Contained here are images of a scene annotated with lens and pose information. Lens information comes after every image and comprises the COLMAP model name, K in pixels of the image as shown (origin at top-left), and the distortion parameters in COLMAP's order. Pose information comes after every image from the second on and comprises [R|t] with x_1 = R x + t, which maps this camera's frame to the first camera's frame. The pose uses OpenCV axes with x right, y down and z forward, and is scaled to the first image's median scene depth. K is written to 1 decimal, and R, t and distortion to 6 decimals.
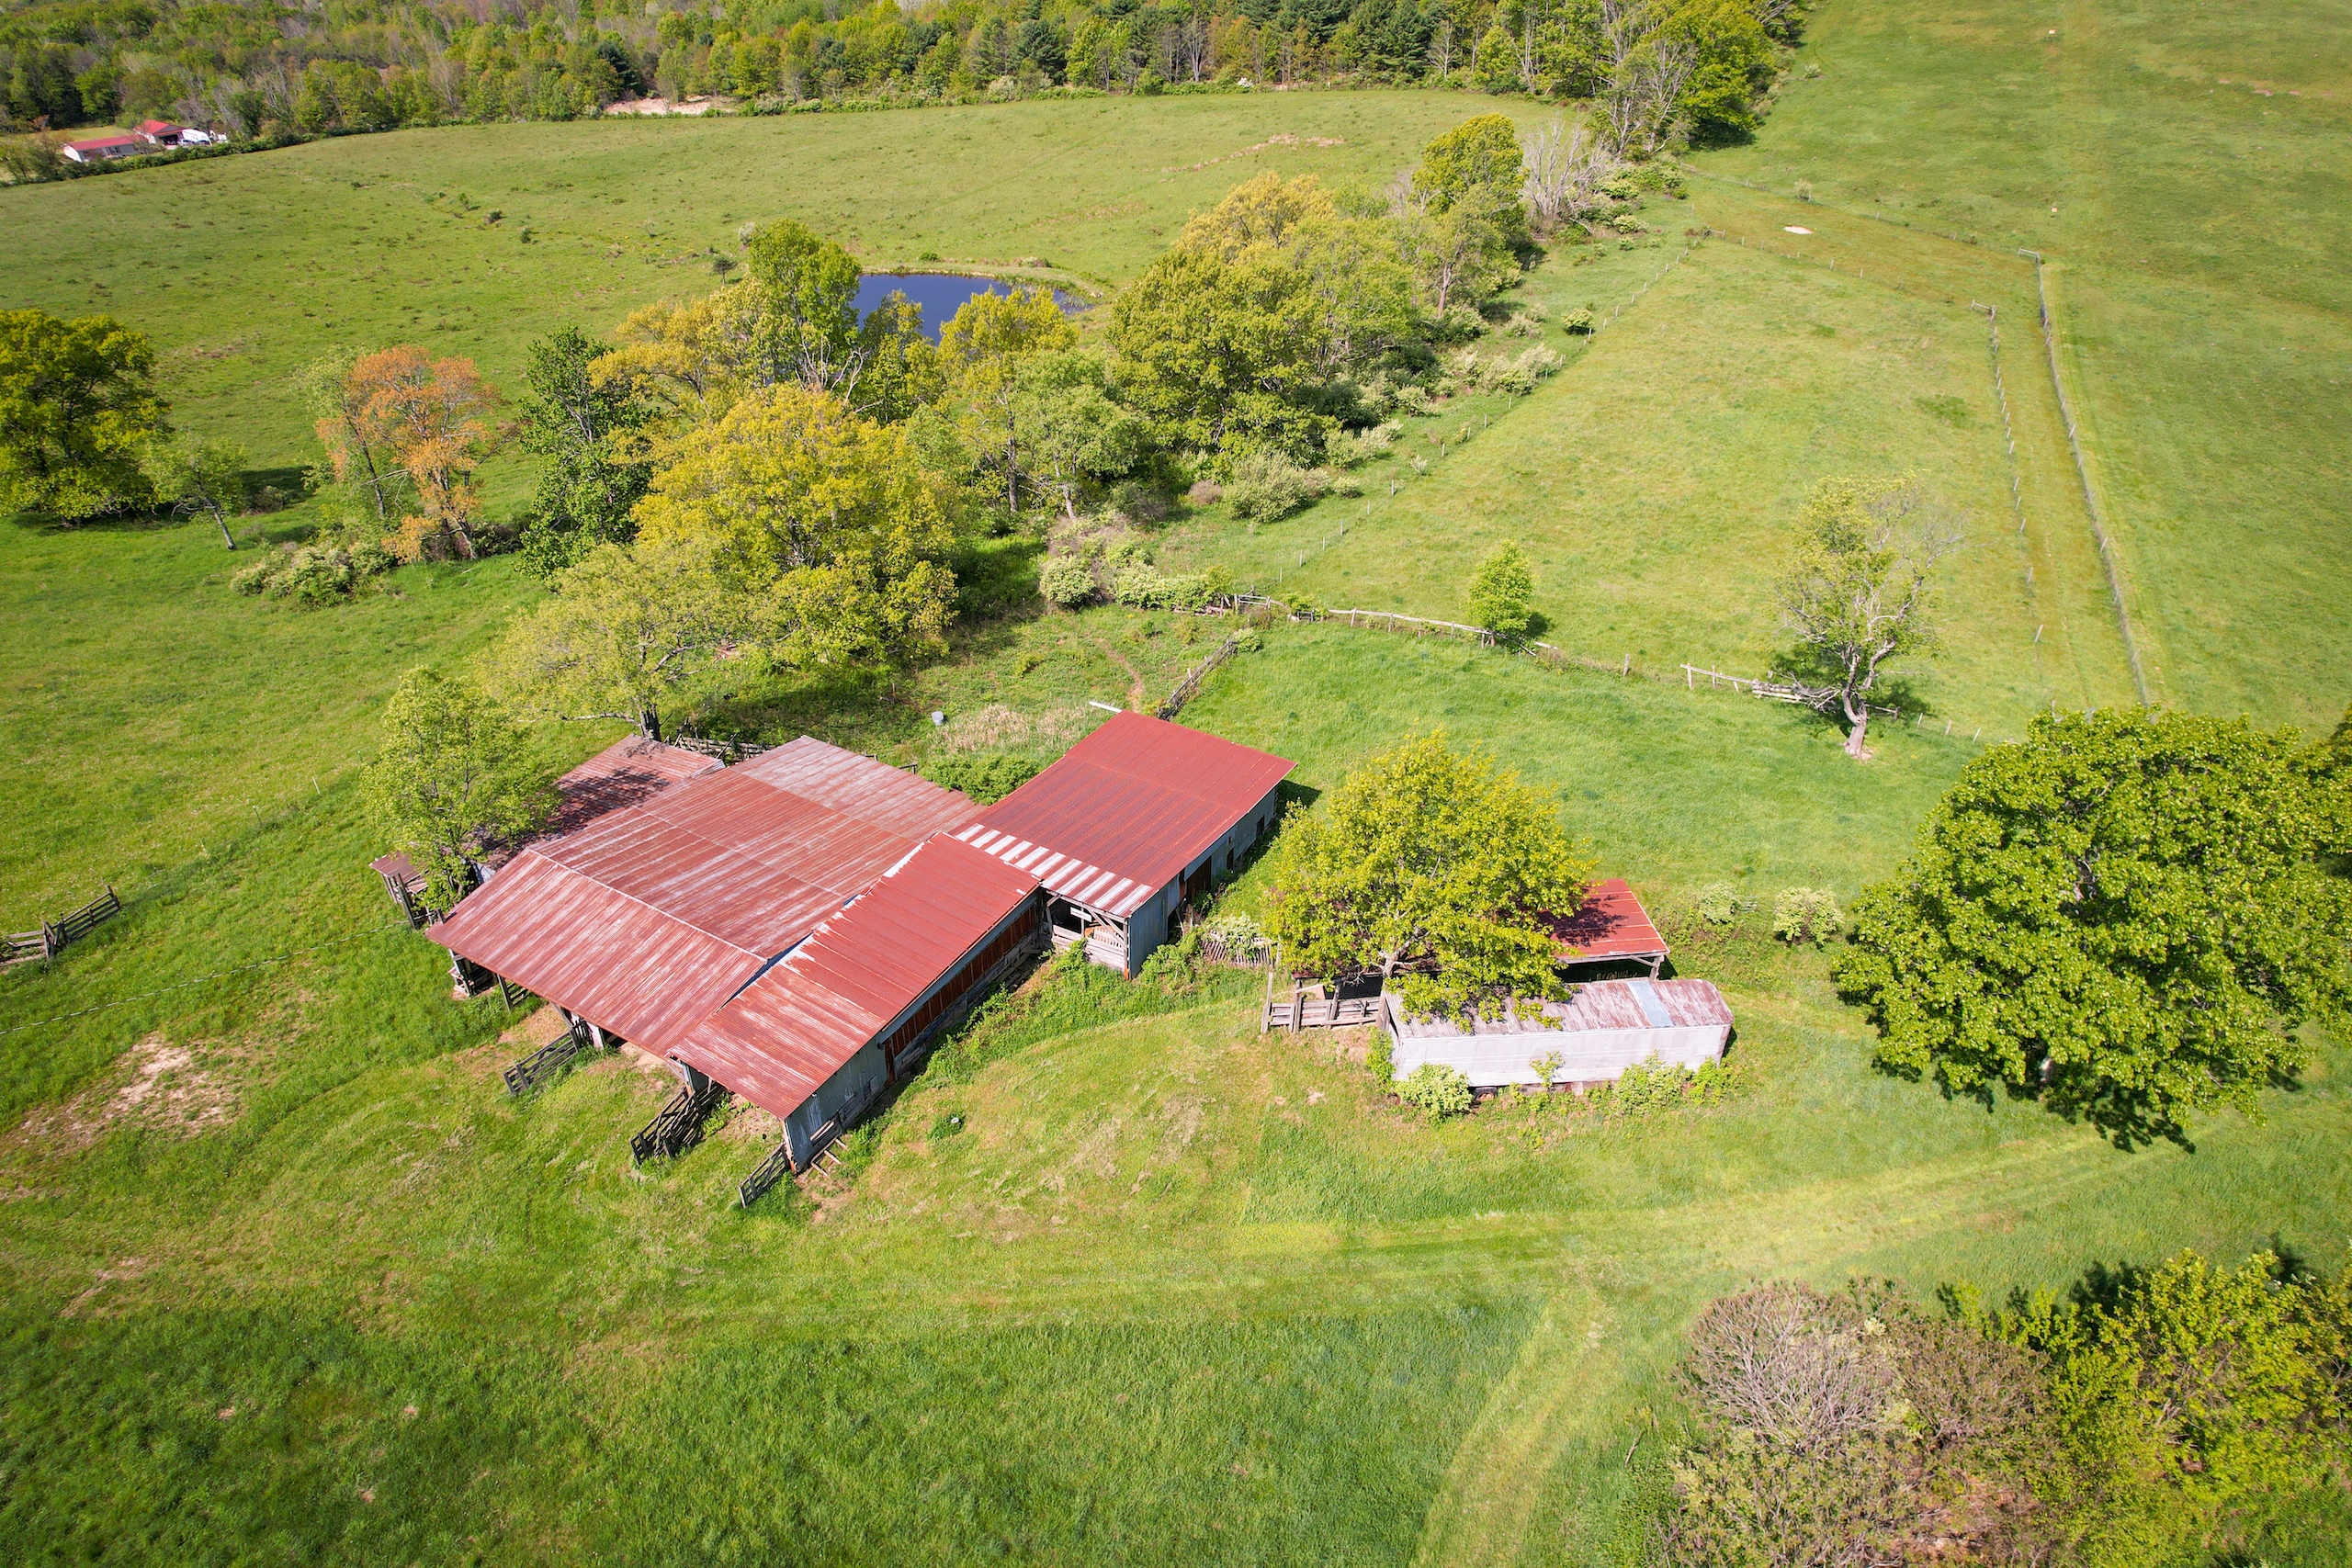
lens RADIAL K [[1507.1, 0, 1186.6], [0, 1507.1, 776.9], [0, 0, 1]] dist [-0.080448, 0.083130]
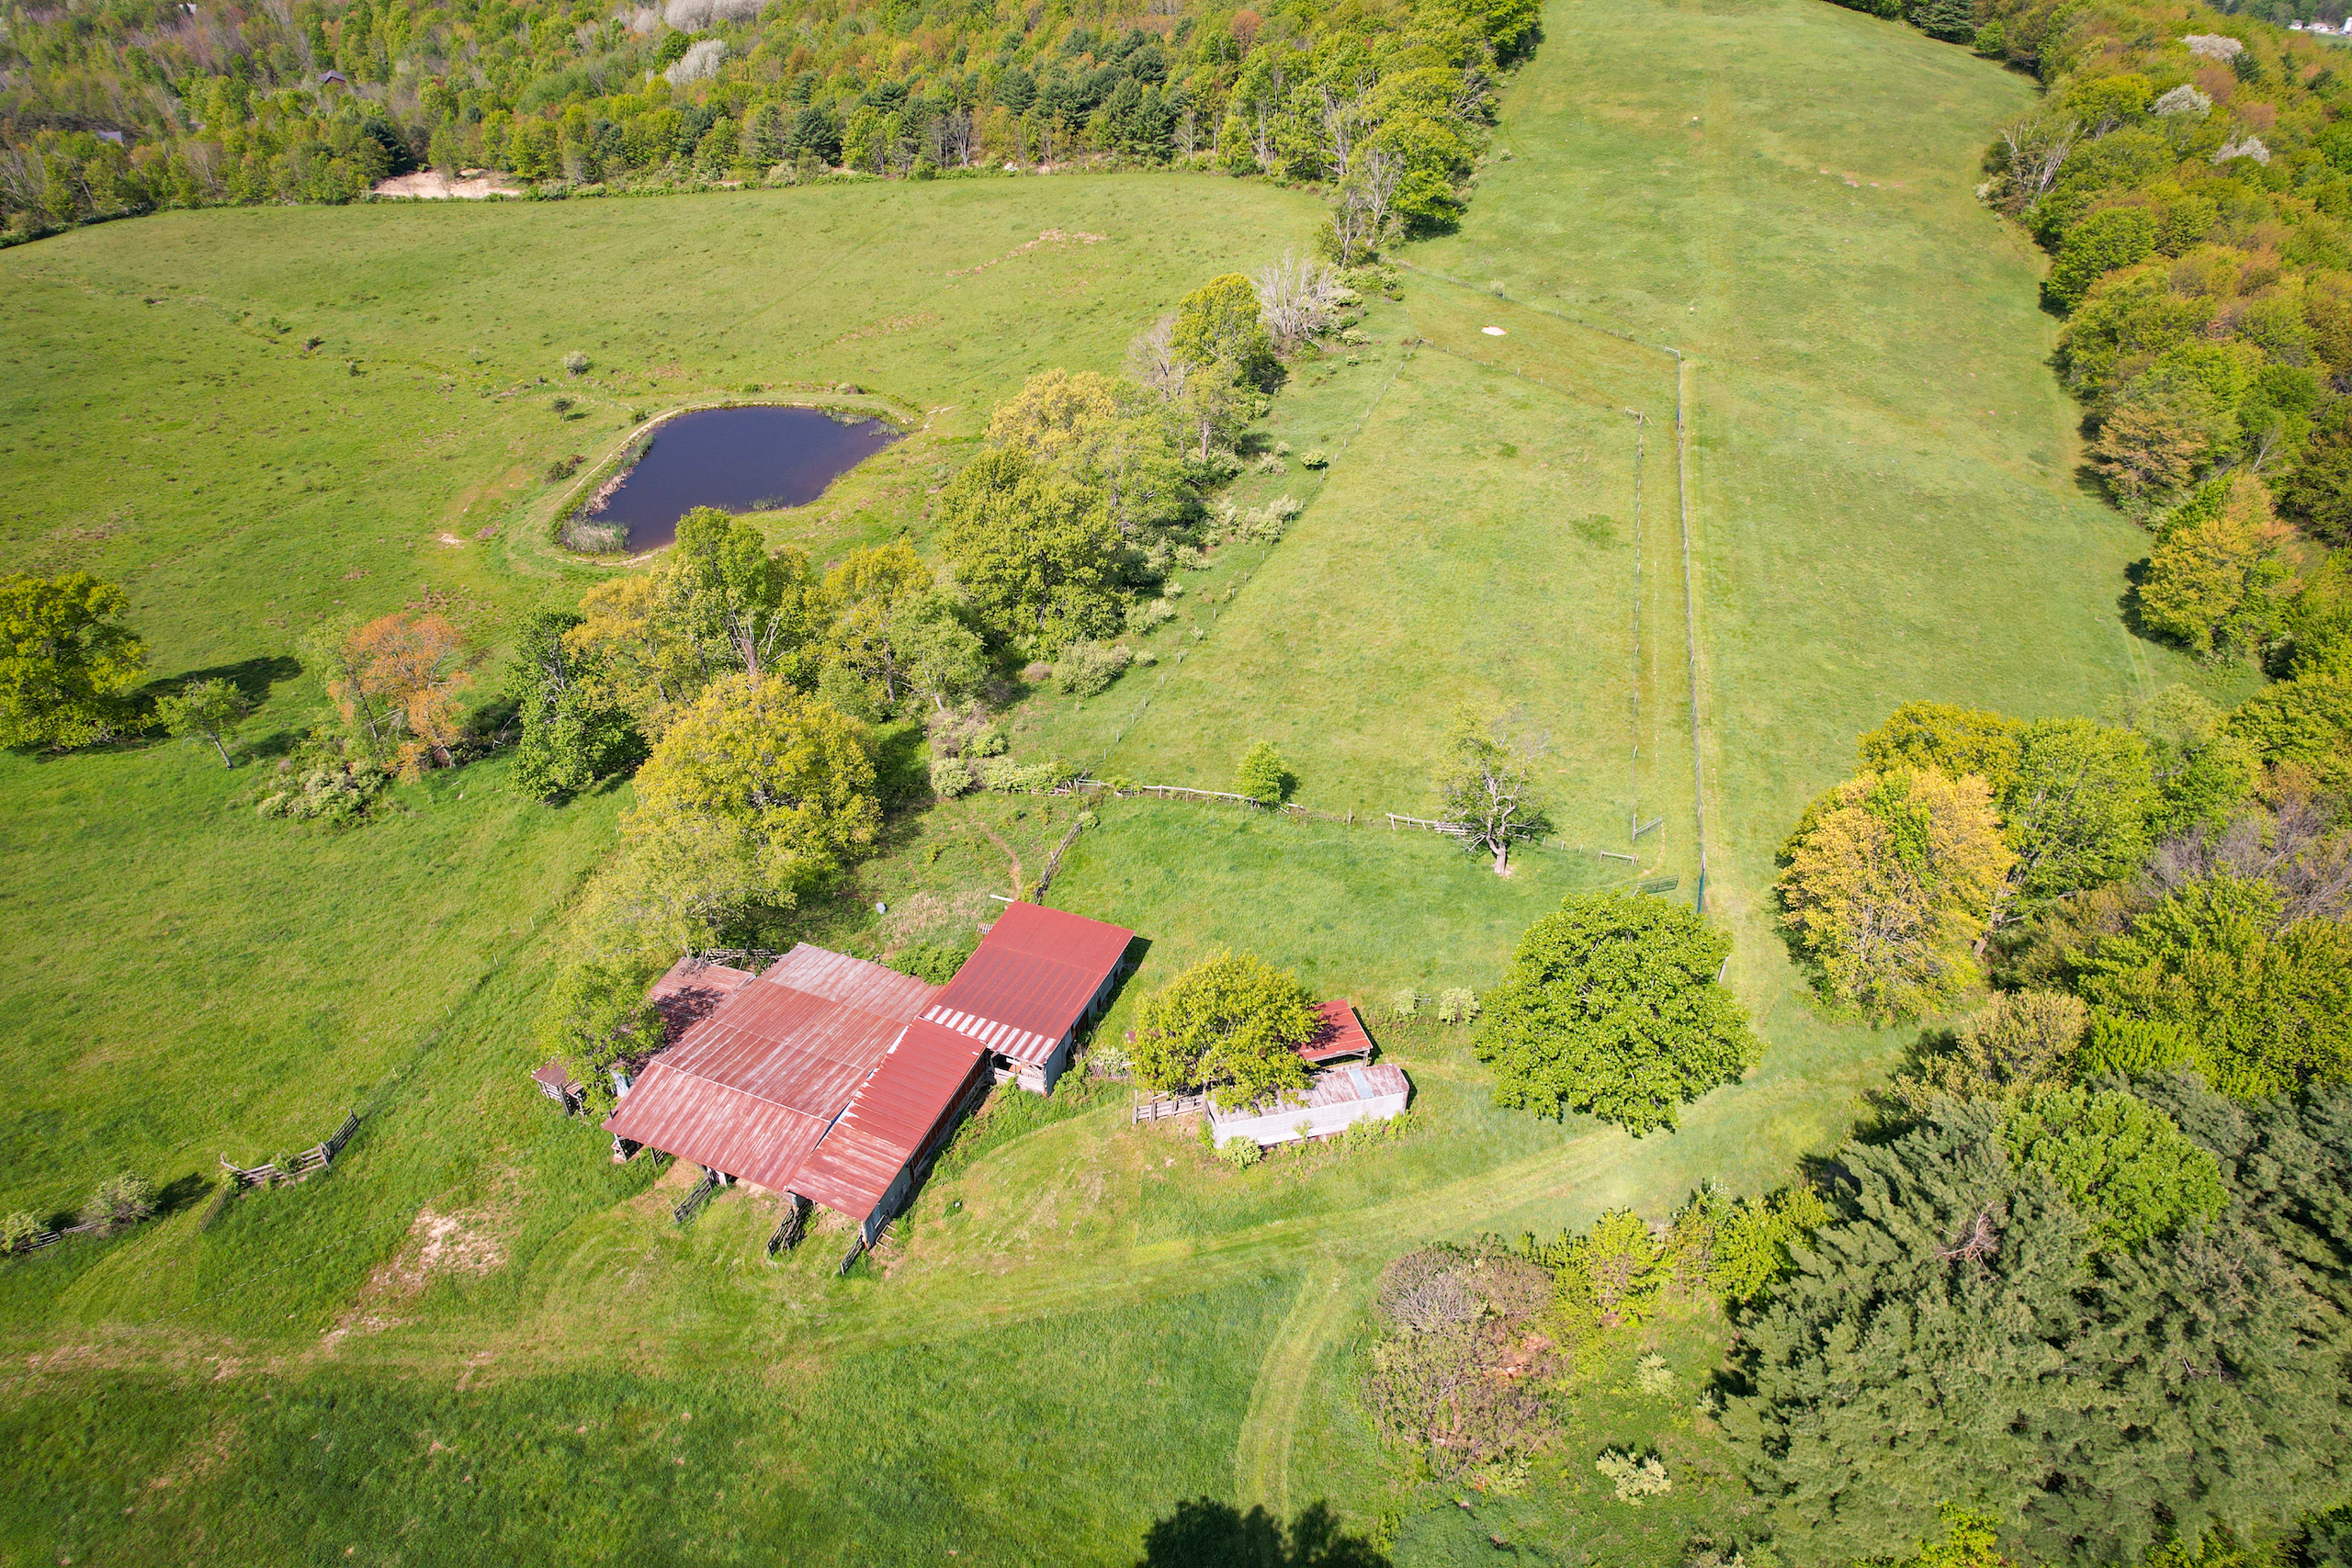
lens RADIAL K [[1491.5, 0, 1176.0], [0, 1491.5, 784.0], [0, 0, 1]] dist [-0.062908, 0.061879]
pose [[0.988740, -0.092271, 0.117814, -0.029971], [0.088465, 0.995386, 0.037152, -0.126988], [-0.120698, -0.026311, 0.992341, -0.301031]]
